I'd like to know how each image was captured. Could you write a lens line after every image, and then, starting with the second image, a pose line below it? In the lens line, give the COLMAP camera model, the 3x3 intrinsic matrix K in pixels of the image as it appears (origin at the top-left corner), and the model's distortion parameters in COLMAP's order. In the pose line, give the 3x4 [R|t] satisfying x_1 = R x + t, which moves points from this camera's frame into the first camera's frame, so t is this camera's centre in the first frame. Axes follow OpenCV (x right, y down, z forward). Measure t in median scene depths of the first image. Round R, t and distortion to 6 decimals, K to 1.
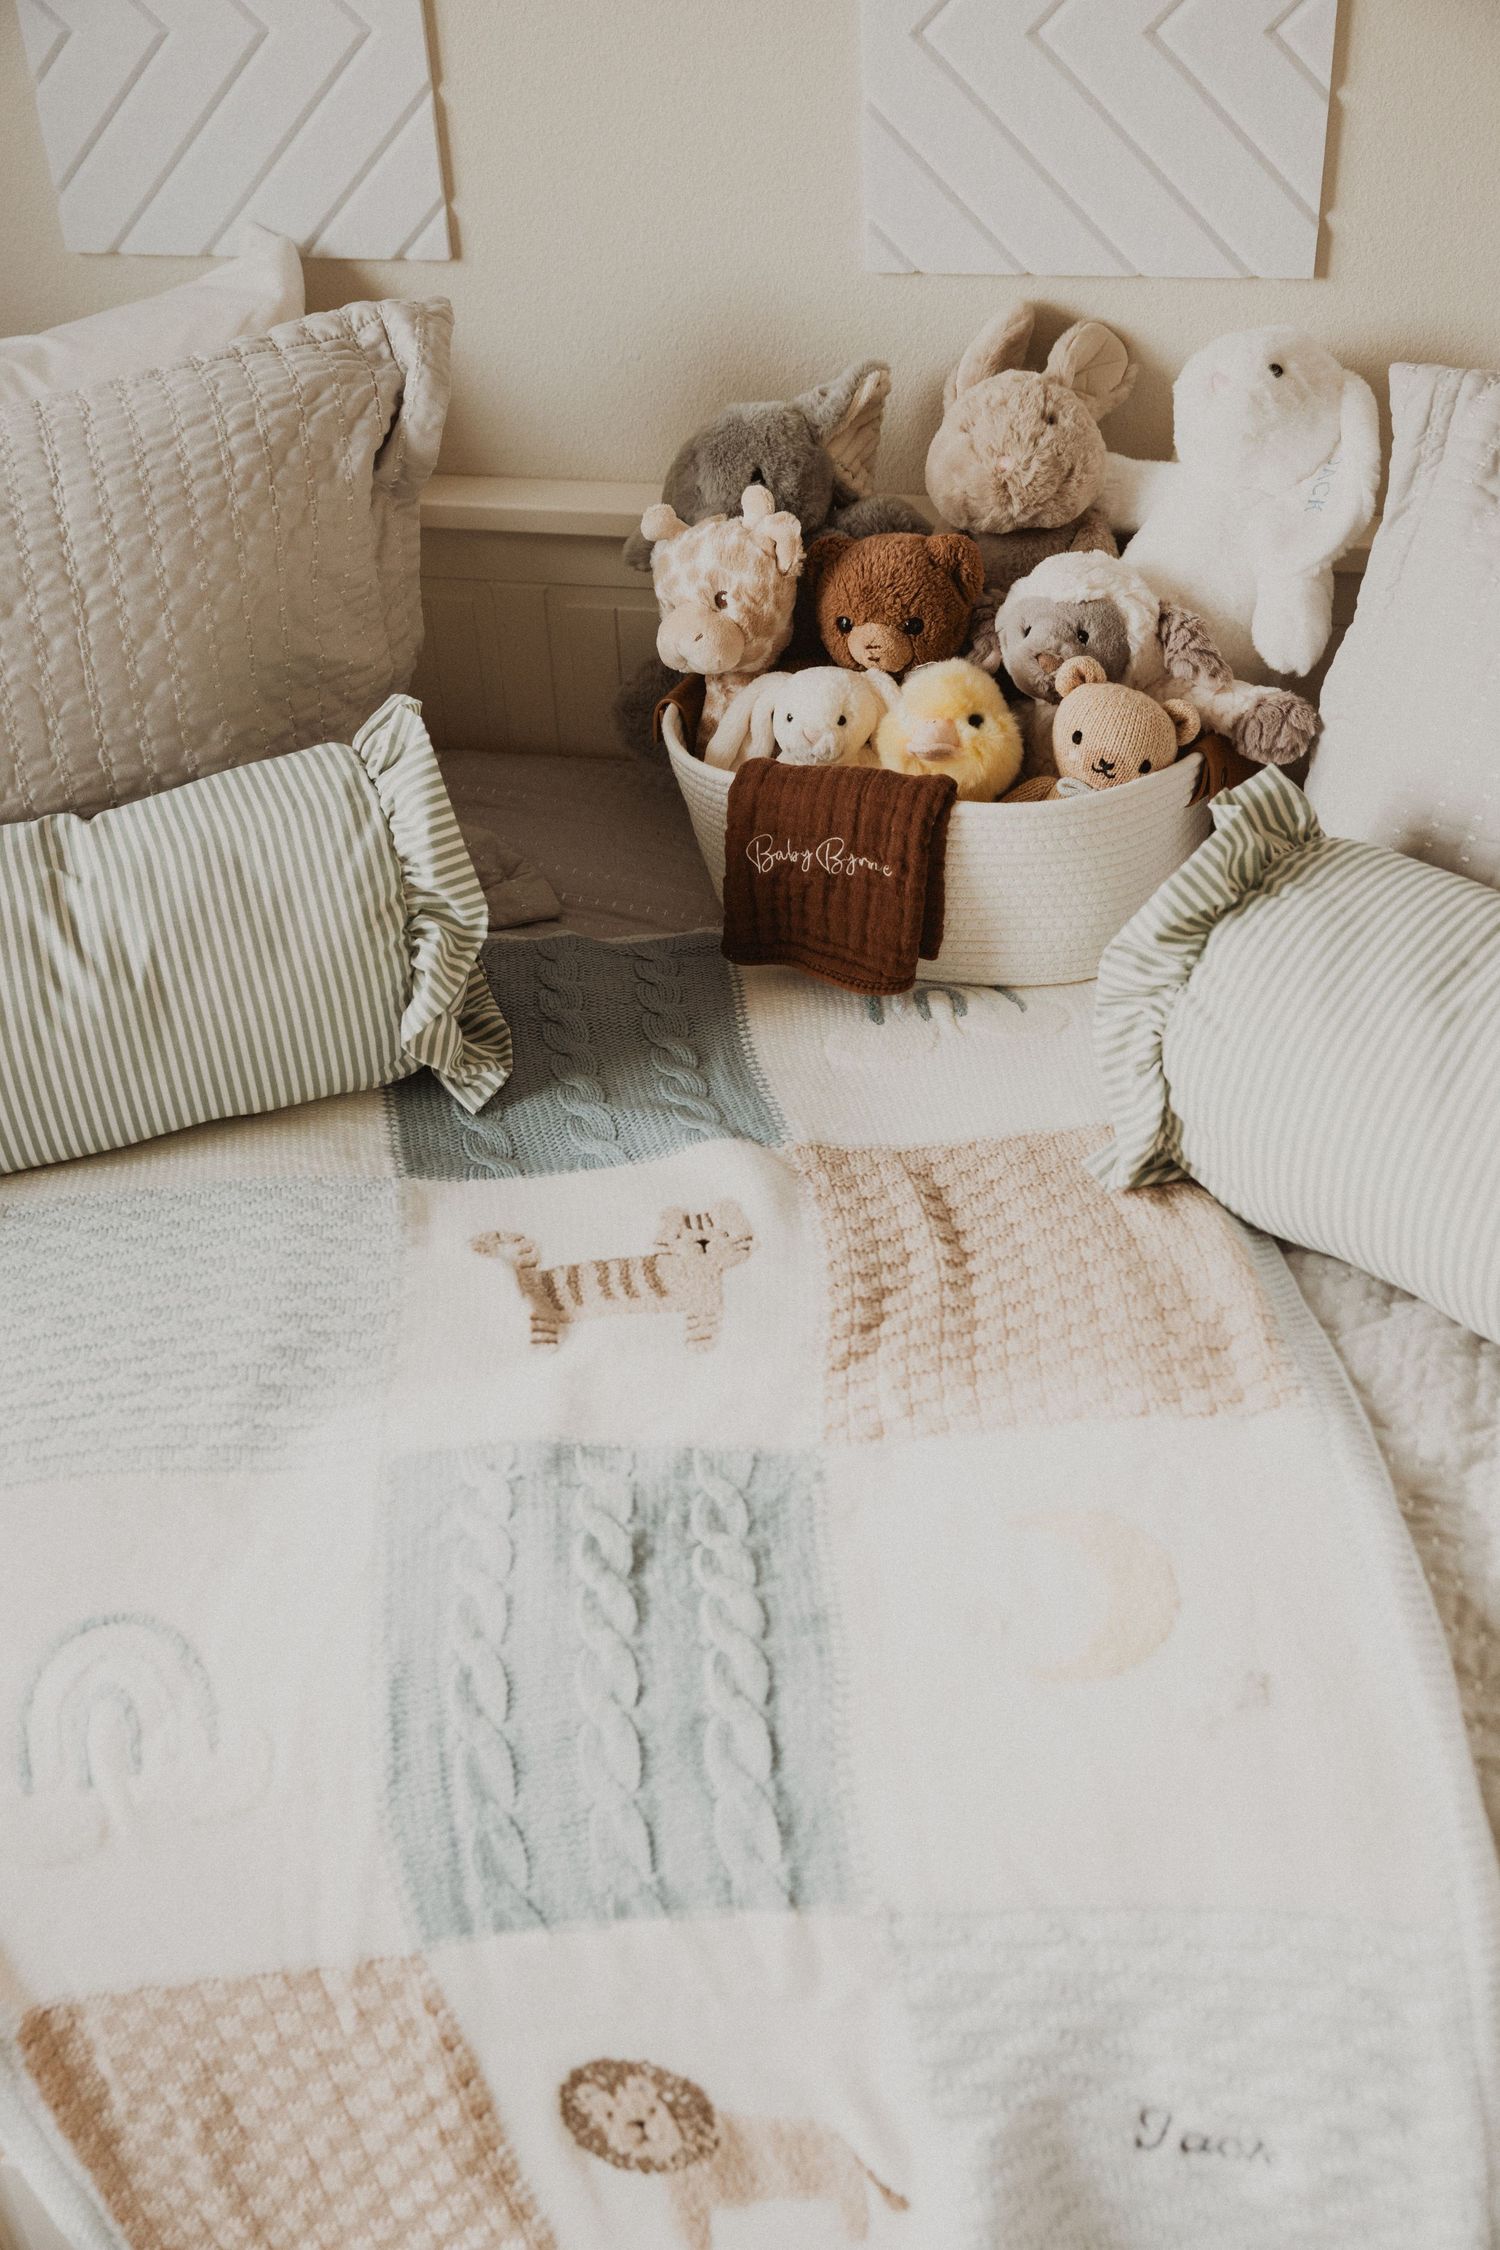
lens RADIAL K [[2337.6, 0, 750.9], [0, 2337.6, 1125.0], [0, 0, 1]] dist [-0.002139, 0.000000]
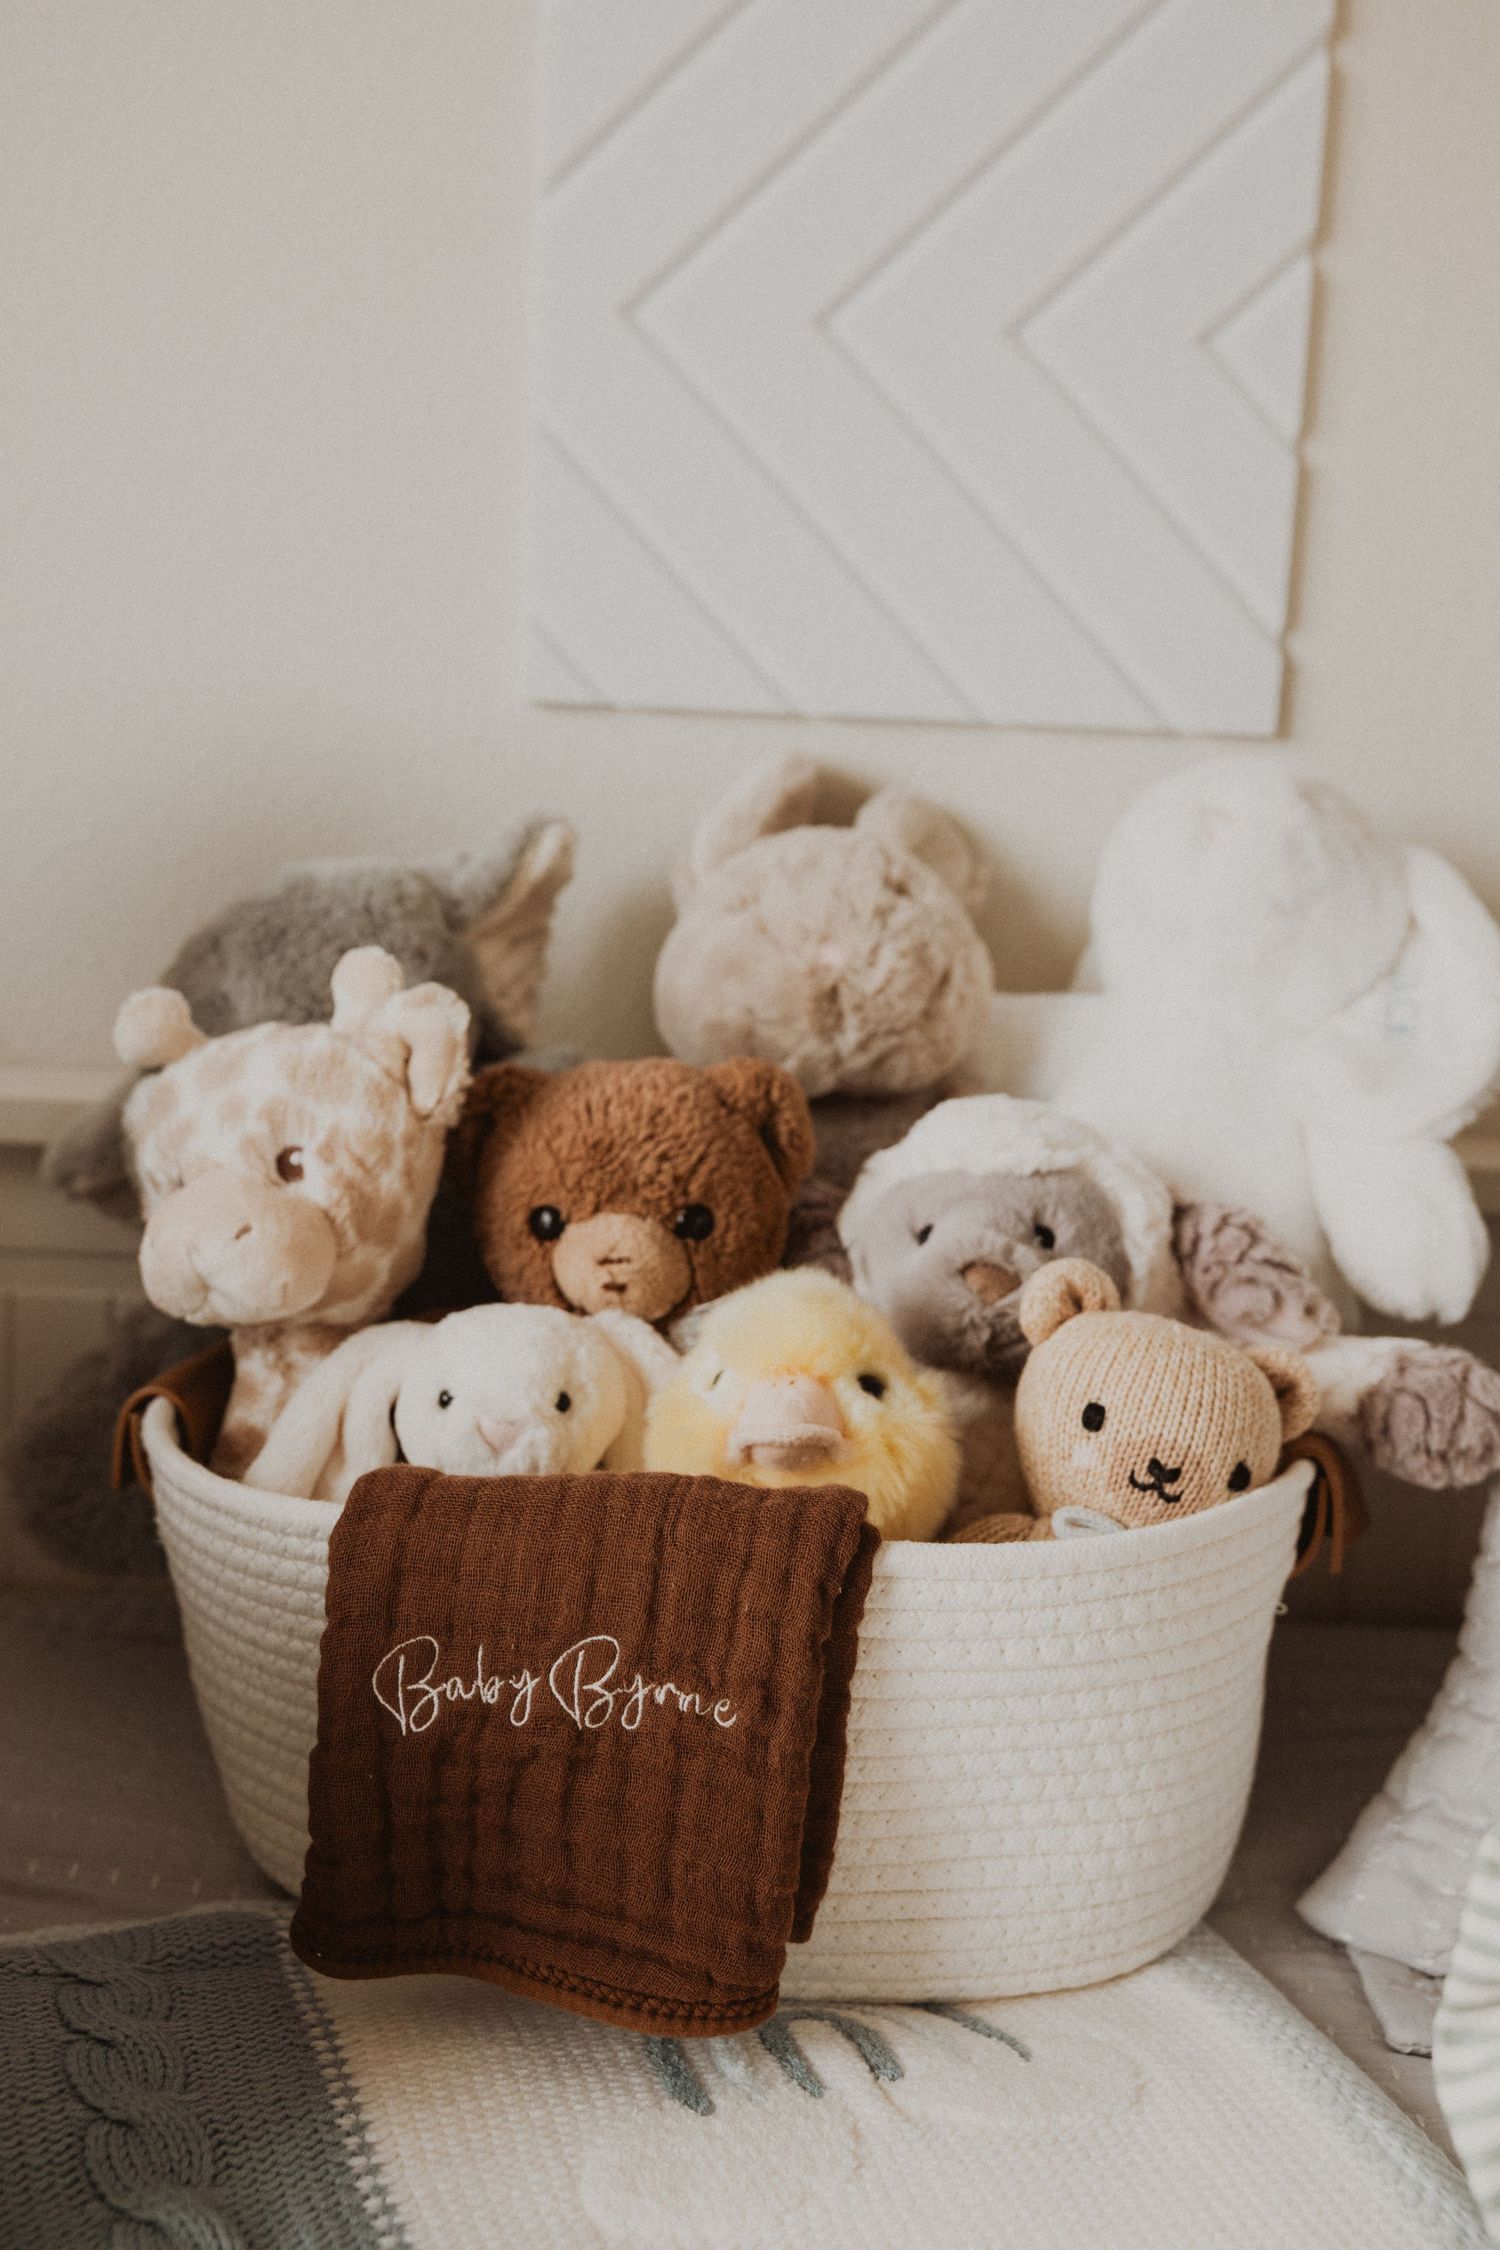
lens RADIAL K [[2337.6, 0, 711.4], [0, 2337.6, 1101.9], [0, 0, 1]] dist [-0.002139, 0.000000]
pose [[0.960021, 0.053690, 0.274731, -0.062486], [0.072538, 0.900197, -0.429400, -0.026945], [-0.270367, 0.432162, 0.860313, 0.572930]]
